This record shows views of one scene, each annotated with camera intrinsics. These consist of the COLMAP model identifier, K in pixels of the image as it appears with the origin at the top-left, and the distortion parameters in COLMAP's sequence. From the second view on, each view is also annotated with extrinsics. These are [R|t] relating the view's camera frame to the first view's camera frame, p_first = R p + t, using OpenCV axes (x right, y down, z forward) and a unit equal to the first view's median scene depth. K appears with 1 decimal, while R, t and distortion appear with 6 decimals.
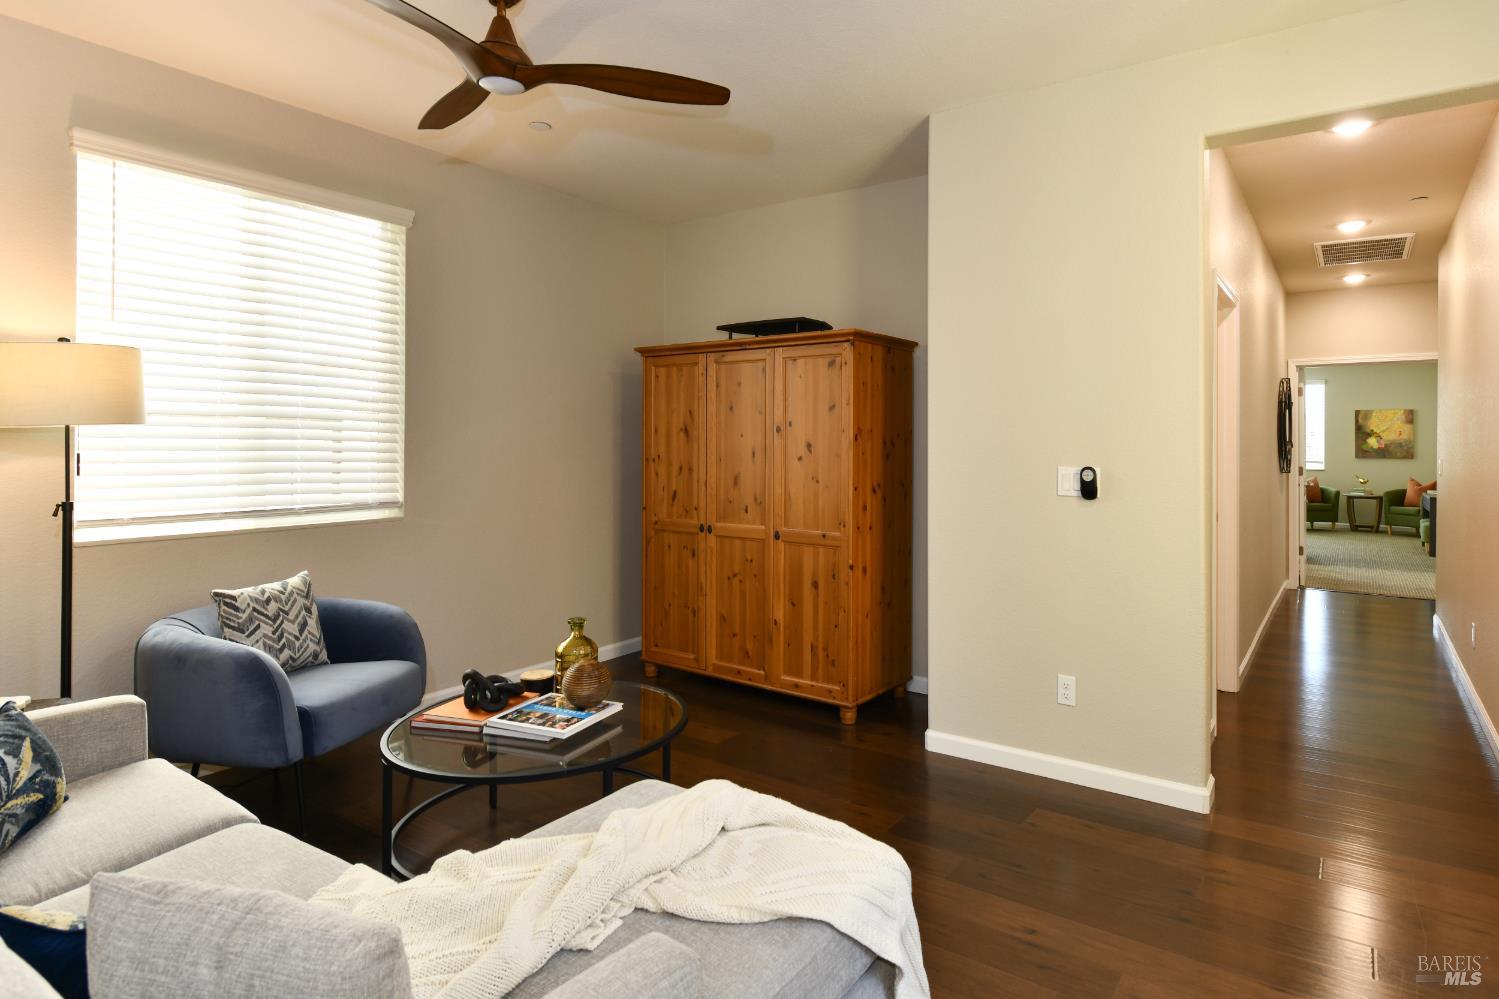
lens RADIAL K [[817.9, 0, 831.1], [0, 817.9, 444.4], [0, 0, 1]] dist [0.010855, -0.005510]
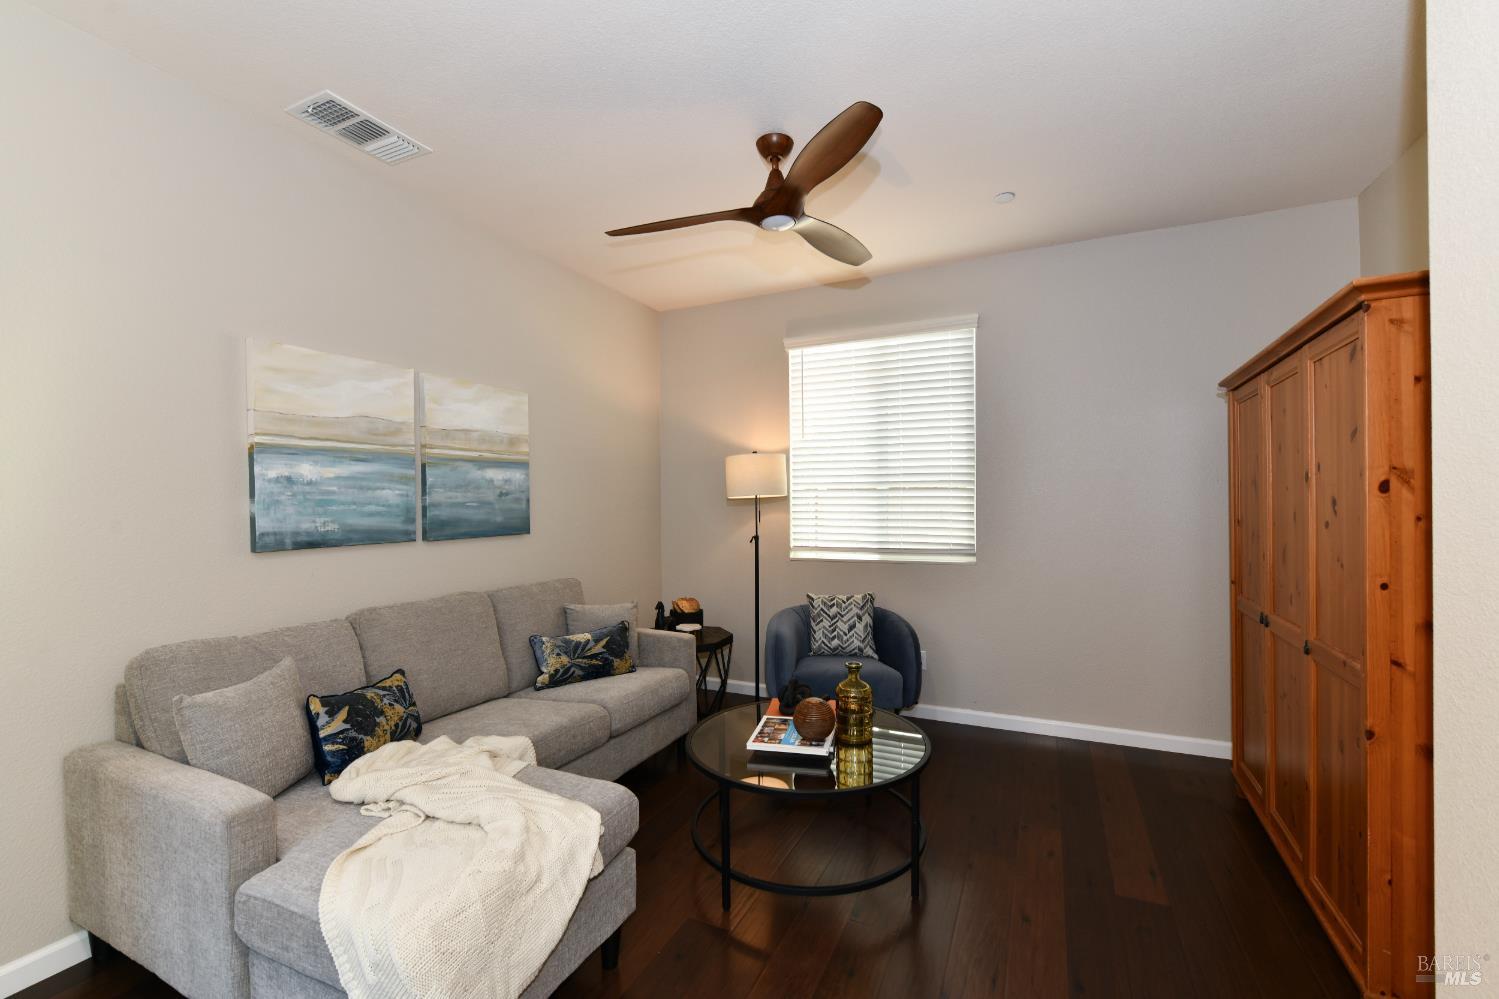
lens RADIAL K [[626.8, 0, 760.1], [0, 626.8, 501.0], [0, 0, 1]] dist [0.003535, -0.000877]
pose [[0.135241, -0.006968, -0.990788, 0.462697], [0.009578, 0.999938, -0.005725, -0.001603], [0.990766, -0.008715, 0.135299, 0.693319]]
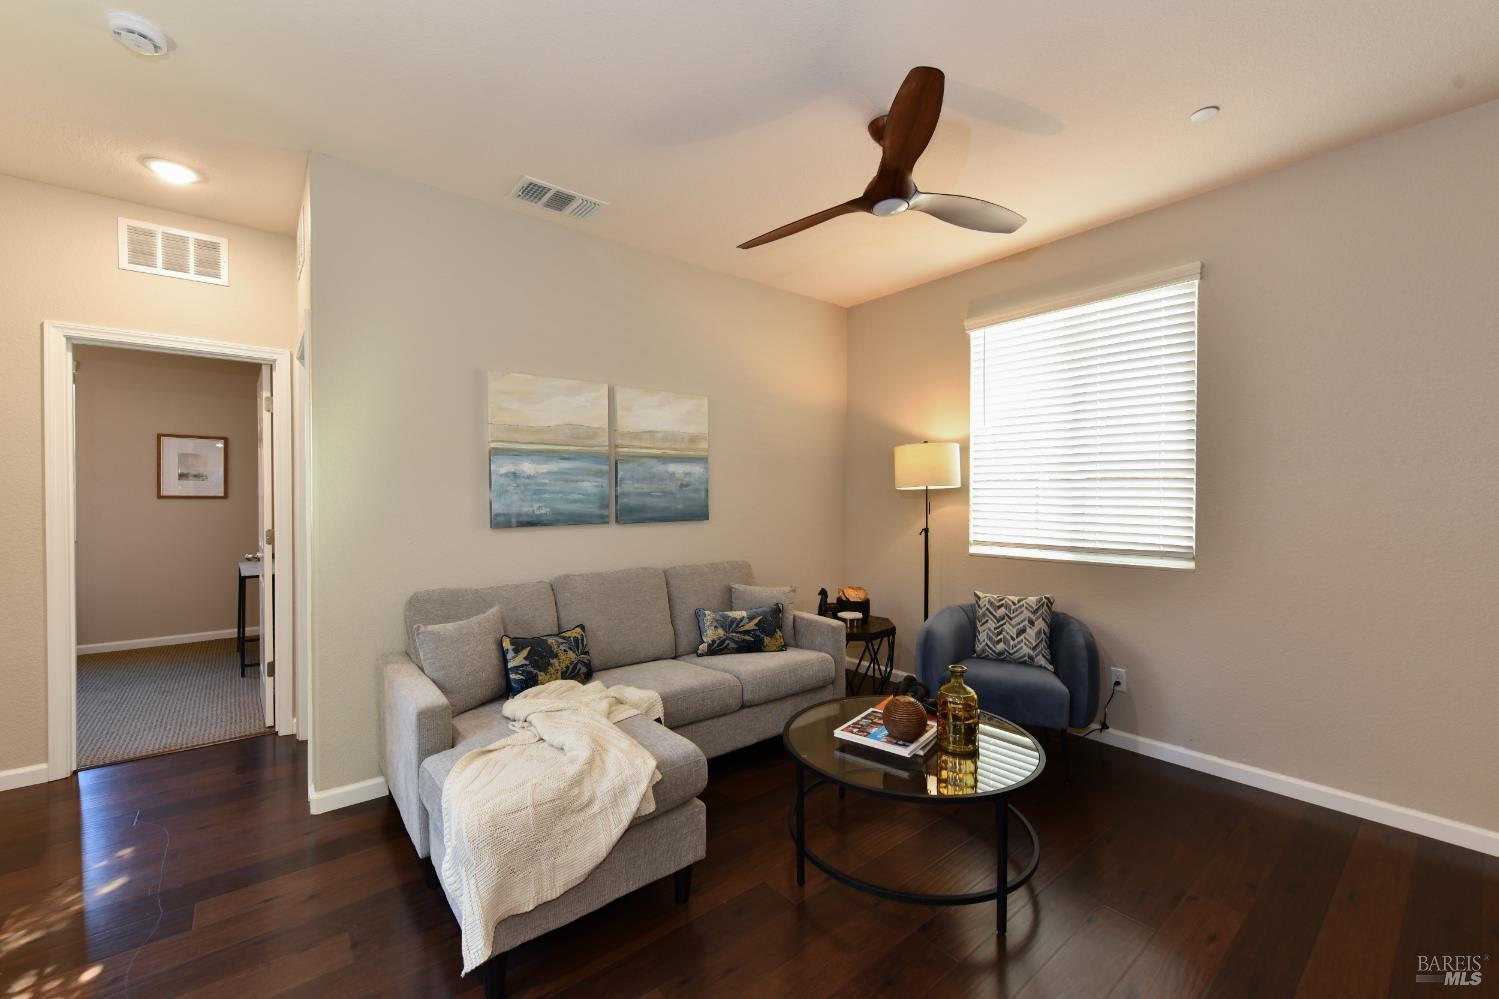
lens RADIAL K [[611.5, 0, 747.2], [0, 611.5, 499.7], [0, 0, 1]] dist [0.003513, -0.000452]
pose [[-0.313876, 0.004967, -0.949451, 0.454055], [0.001734, 0.999988, 0.004658, -0.000584], [0.949462, -0.000185, -0.313881, 0.899782]]
